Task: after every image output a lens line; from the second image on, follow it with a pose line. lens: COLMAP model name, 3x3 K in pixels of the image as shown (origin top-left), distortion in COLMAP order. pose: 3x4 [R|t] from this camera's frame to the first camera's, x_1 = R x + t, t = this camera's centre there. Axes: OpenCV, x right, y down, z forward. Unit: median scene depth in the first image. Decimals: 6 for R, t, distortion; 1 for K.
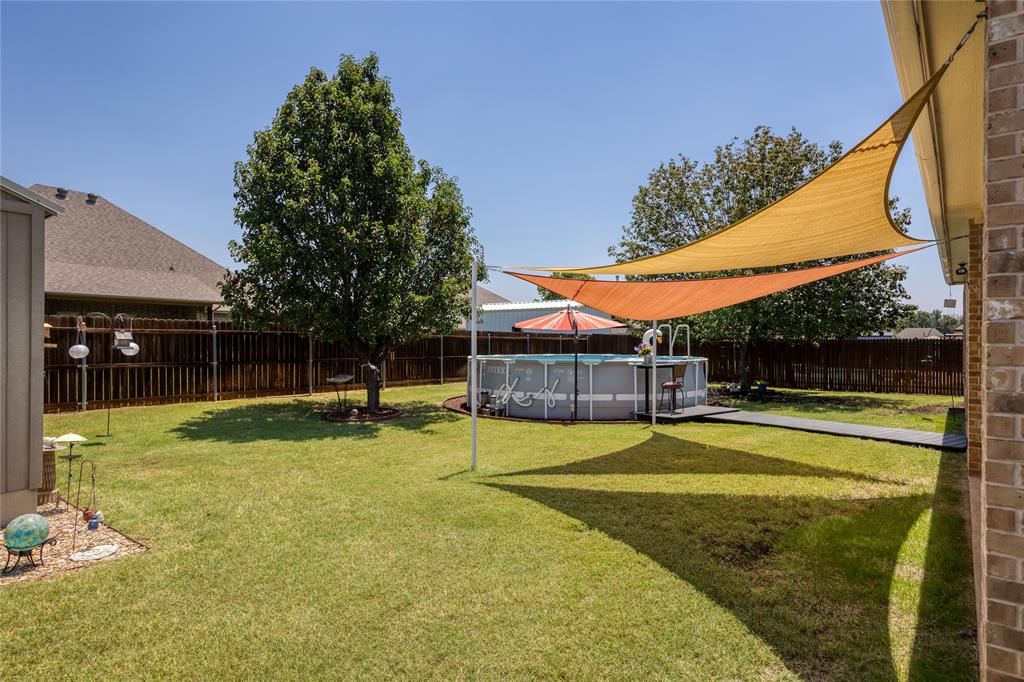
lens RADIAL K [[600.3, 0, 512.8], [0, 600.3, 340.8], [0, 0, 1]] dist [0.004937, 0.000015]
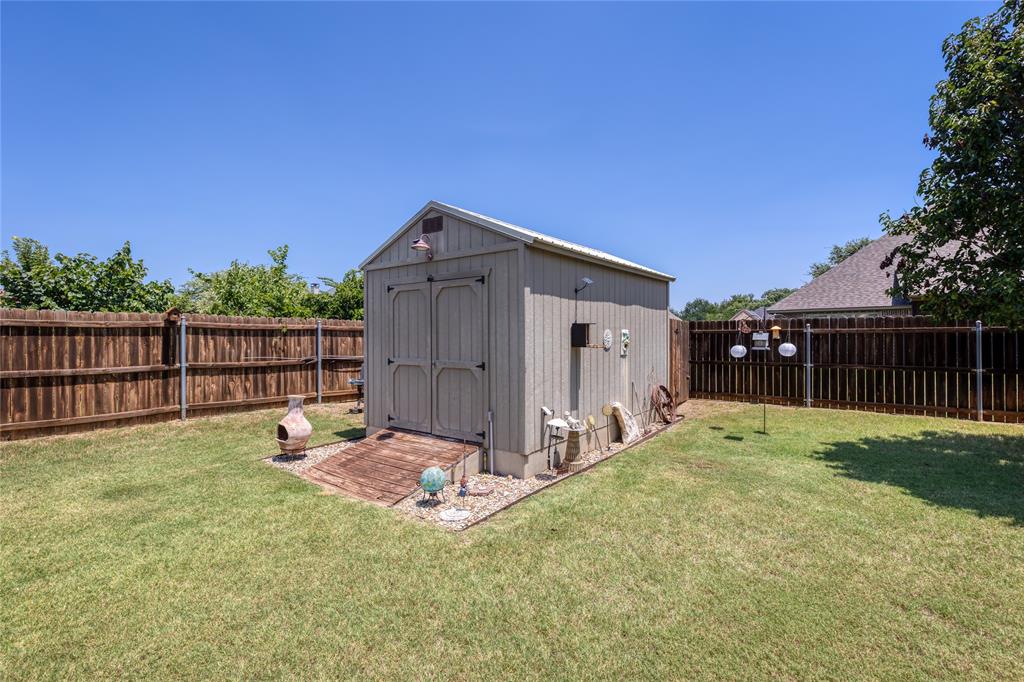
lens RADIAL K [[467.5, 0, 513.9], [0, 467.5, 340.0], [0, 0, 1]] dist [0.003893, 0.000052]
pose [[0.002044, -0.002368, -0.999995, 0.107595], [-0.000246, 0.999997, -0.002369, 0.000099], [0.999998, 0.000251, 0.002044, 0.470315]]
